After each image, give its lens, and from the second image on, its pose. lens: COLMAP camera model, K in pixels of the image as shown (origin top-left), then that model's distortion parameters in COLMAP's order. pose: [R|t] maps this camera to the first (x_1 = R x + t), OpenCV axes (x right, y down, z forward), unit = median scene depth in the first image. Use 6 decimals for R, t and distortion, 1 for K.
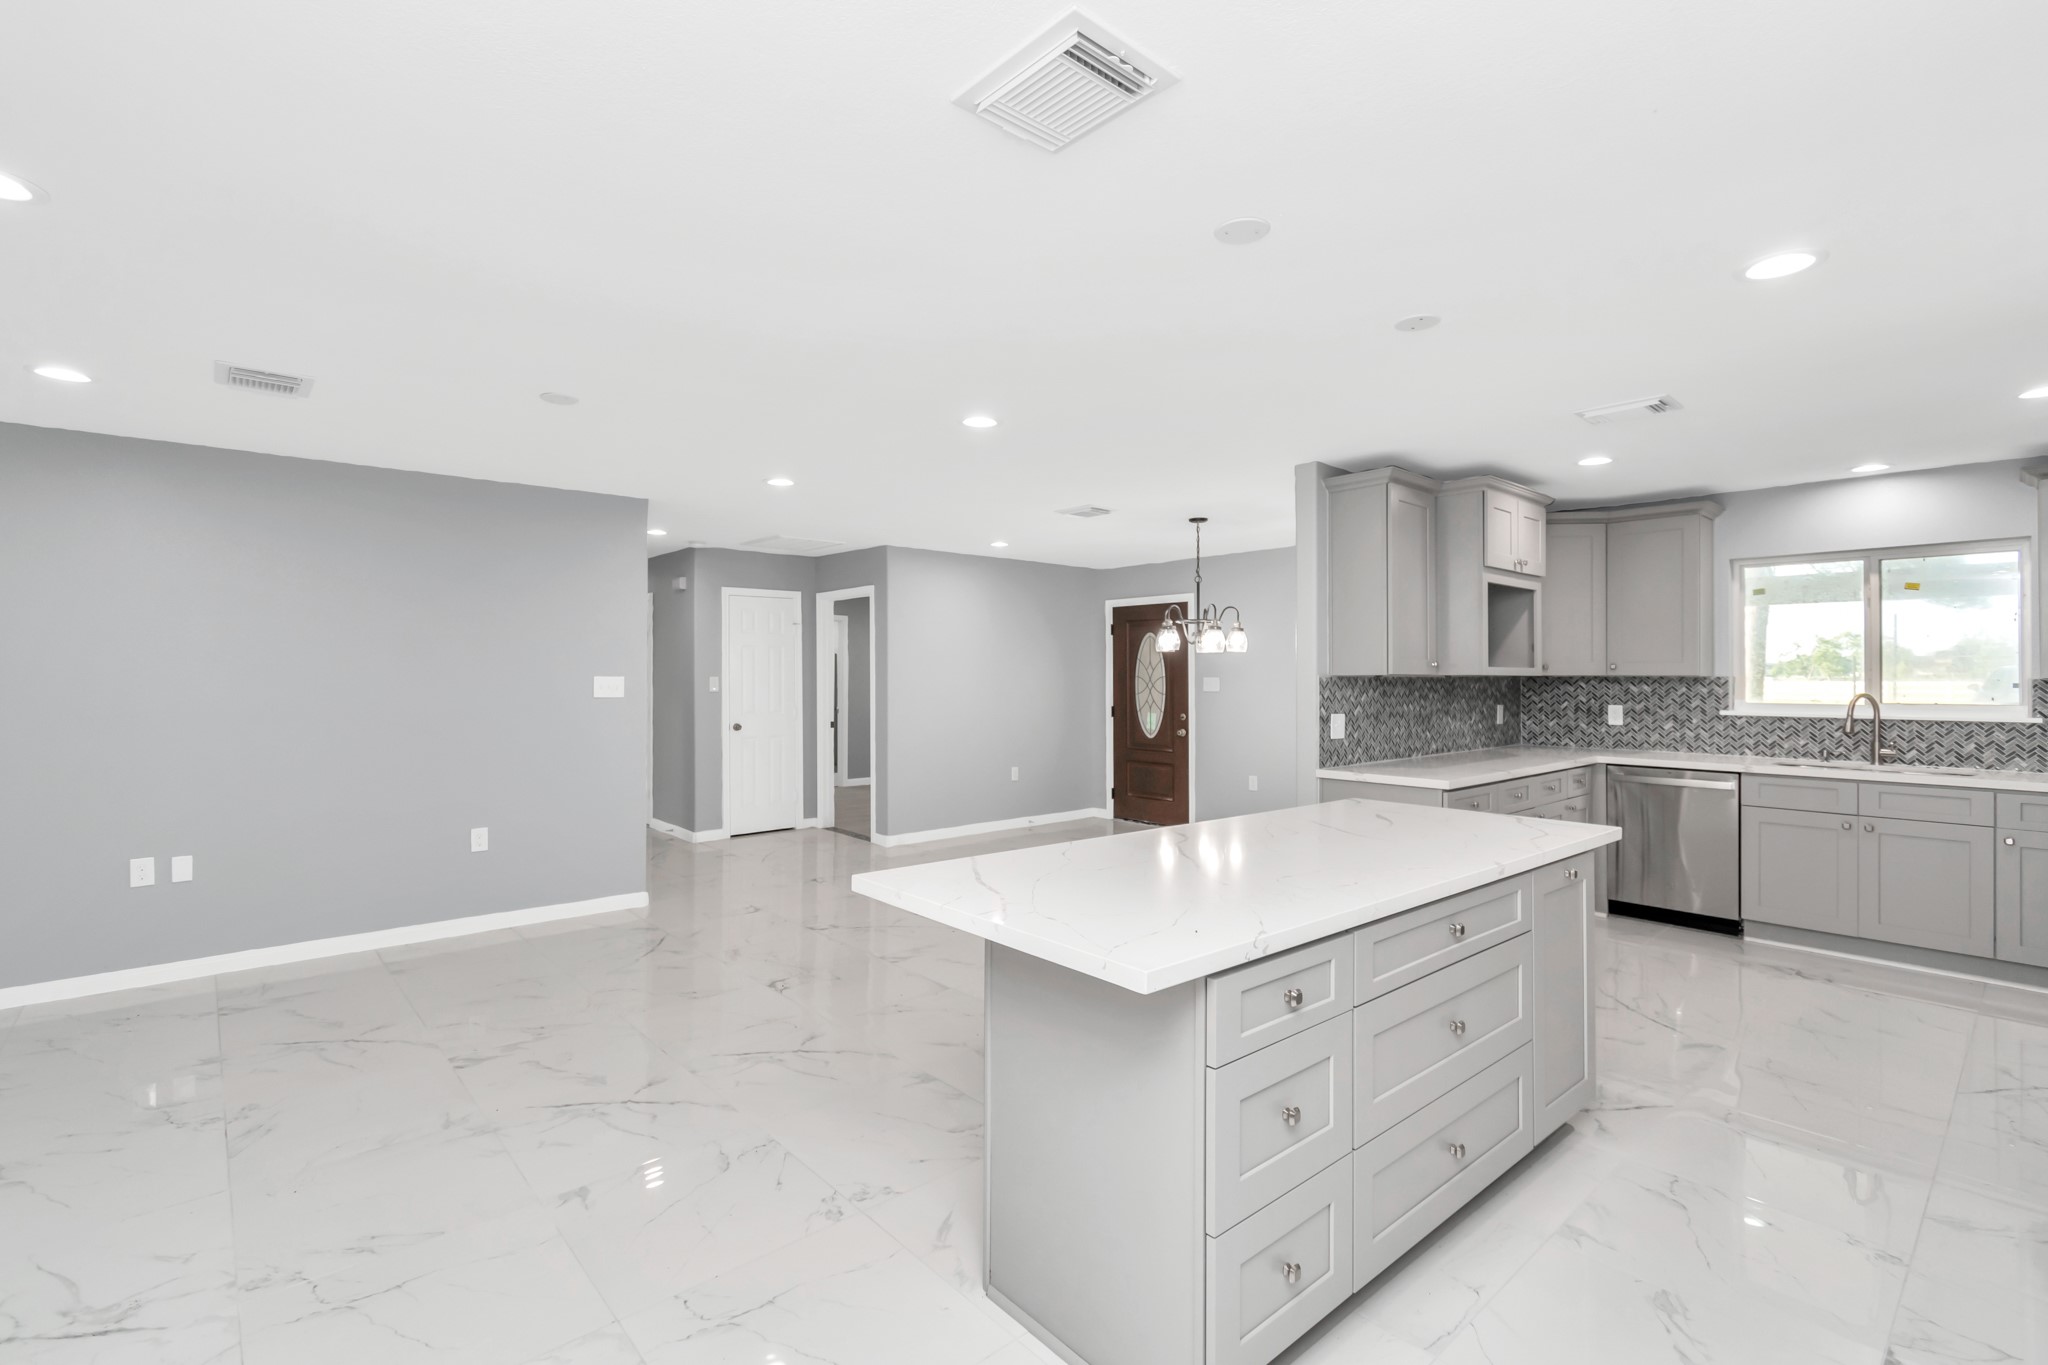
lens RADIAL K [[900.1, 0, 1019.4], [0, 900.1, 678.6], [0, 0, 1]] dist [0.004357, -0.001104]
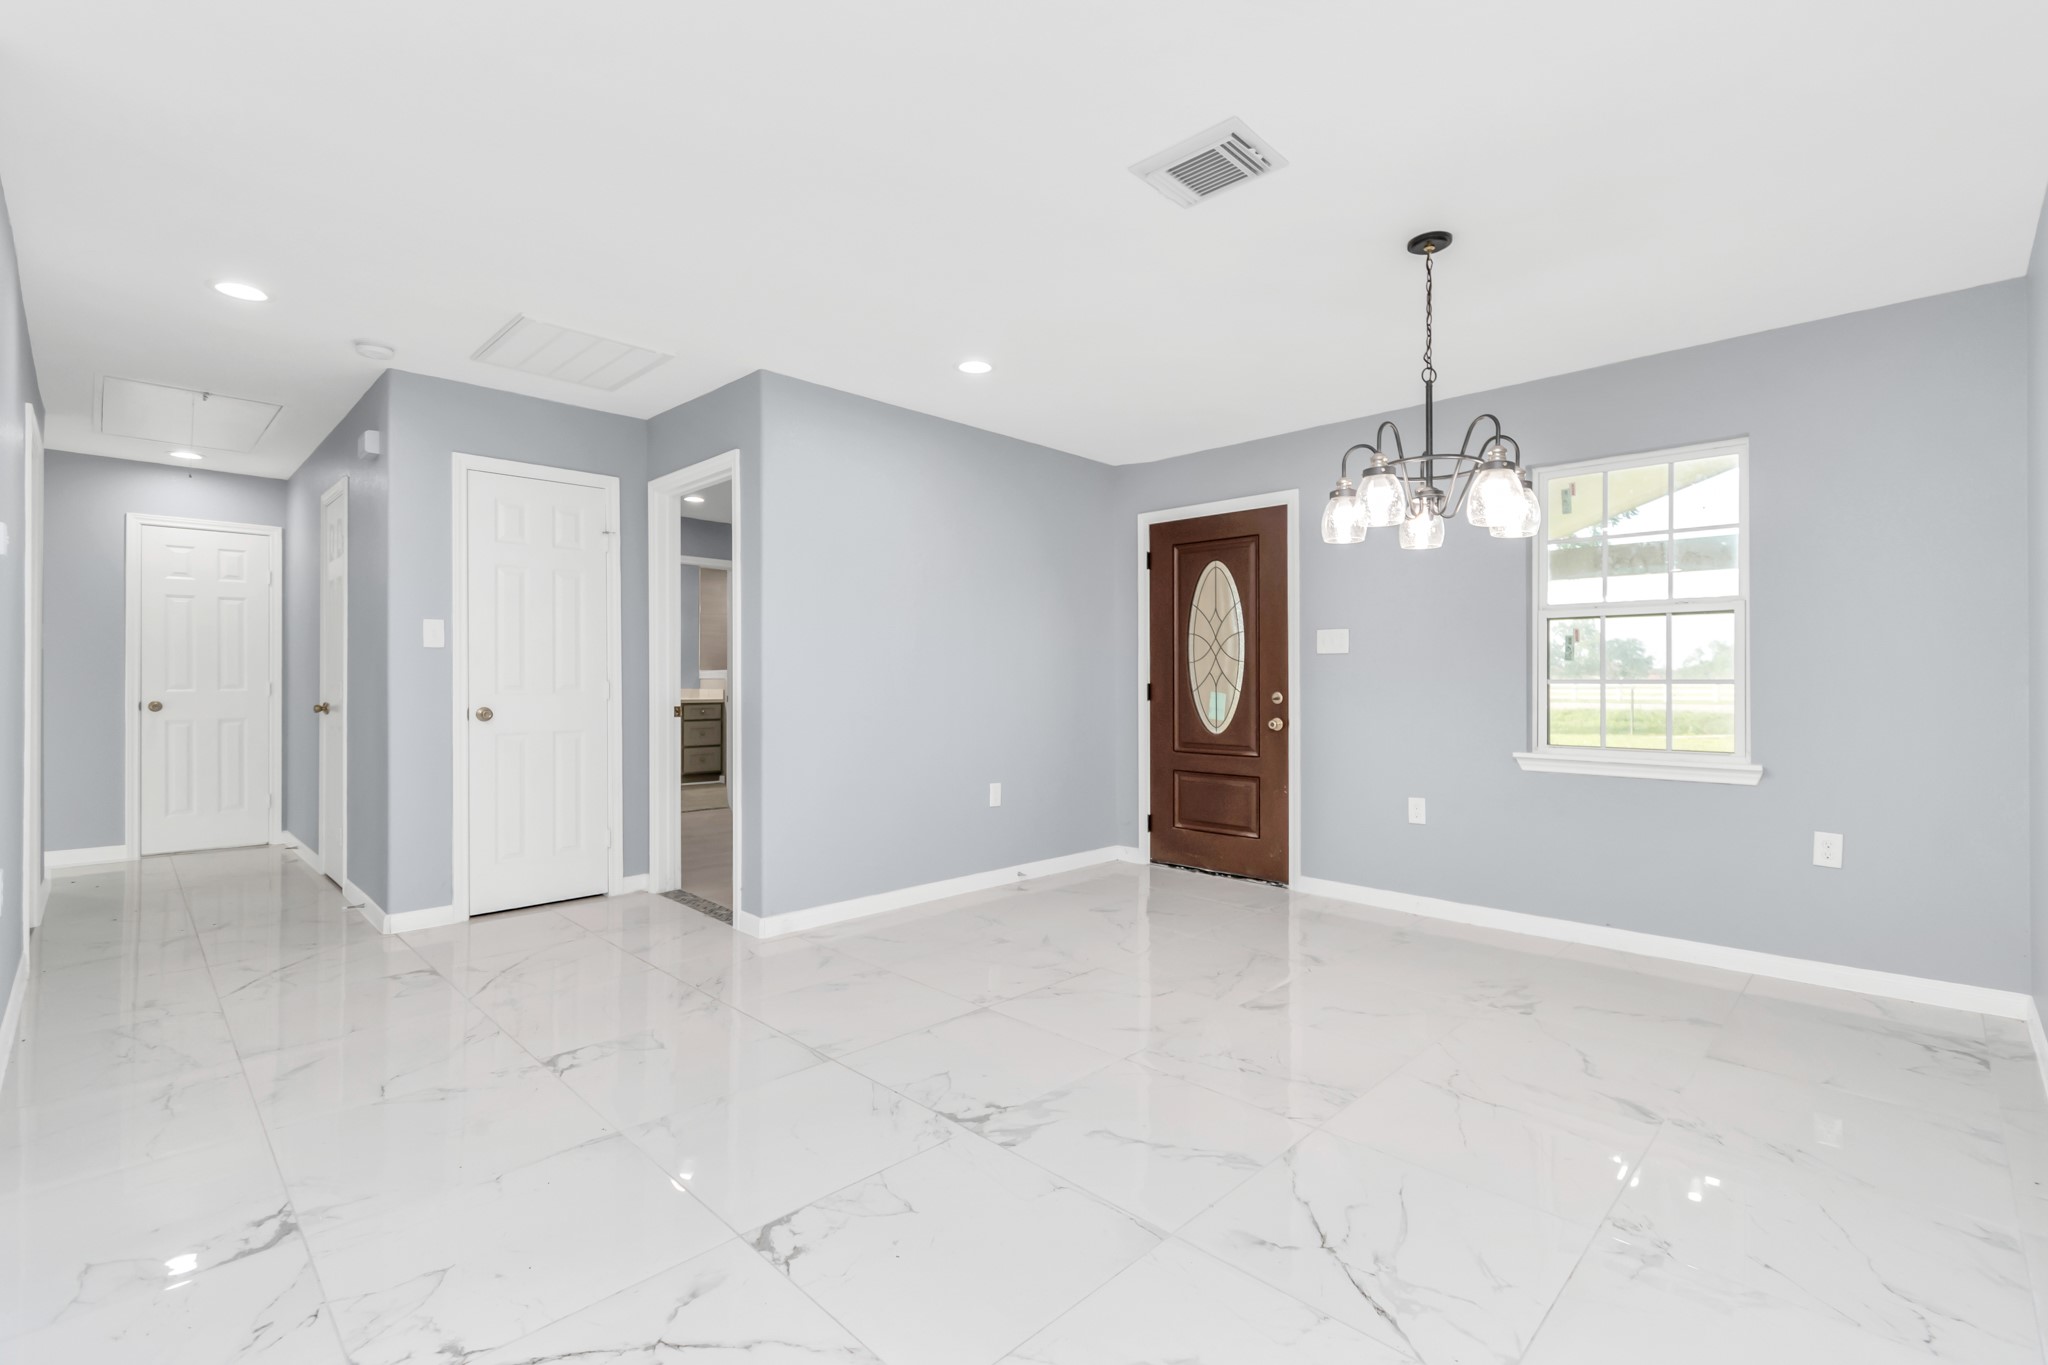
lens RADIAL K [[900.1, 0, 1033.4], [0, 900.1, 683.3], [0, 0, 1]] dist [0.004357, -0.001104]
pose [[0.997668, 0.002077, 0.068228, -0.020446], [-0.002323, 0.999991, 0.003529, 0.030954], [-0.068220, -0.003679, 0.997664, 0.414766]]
